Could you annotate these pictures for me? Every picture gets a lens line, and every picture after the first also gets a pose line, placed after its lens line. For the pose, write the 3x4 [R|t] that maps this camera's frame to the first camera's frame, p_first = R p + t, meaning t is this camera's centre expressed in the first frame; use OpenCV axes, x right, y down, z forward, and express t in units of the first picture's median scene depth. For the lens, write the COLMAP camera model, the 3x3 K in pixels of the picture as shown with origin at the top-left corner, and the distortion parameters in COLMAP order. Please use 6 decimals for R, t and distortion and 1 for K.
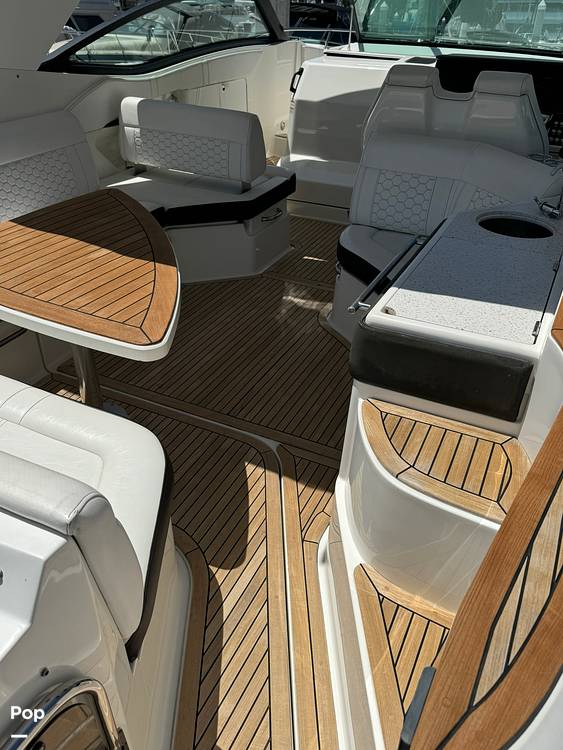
lens RADIAL K [[604.1, 0, 269.2], [0, 604.1, 384.4], [0, 0, 1]] dist [0.048870, -0.049485]
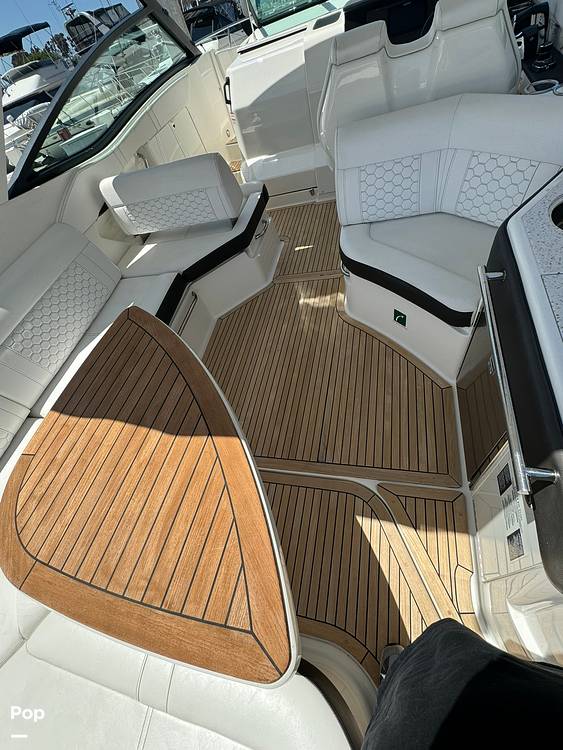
lens RADIAL K [[324.2, 0, 279.2], [0, 324.2, 374.2], [0, 0, 1]] dist [-0.002268, 0.000004]
pose [[0.925430, -0.370717, -0.078412, -0.030525], [0.377174, 0.881396, 0.284396, -0.332466], [-0.036319, -0.292764, 0.955495, 0.518470]]
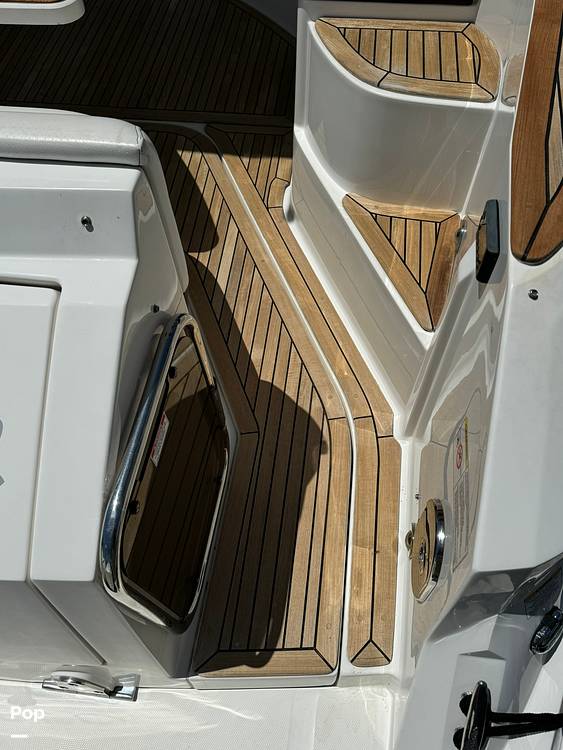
lens RADIAL K [[604.1, 0, 282.3], [0, 604.1, 373.4], [0, 0, 1]] dist [0.048870, -0.049485]
pose [[0.939531, -0.300757, 0.163788, -0.148602], [0.209870, 0.883581, 0.418616, 0.072157], [-0.270621, -0.358929, 0.893272, -0.012650]]
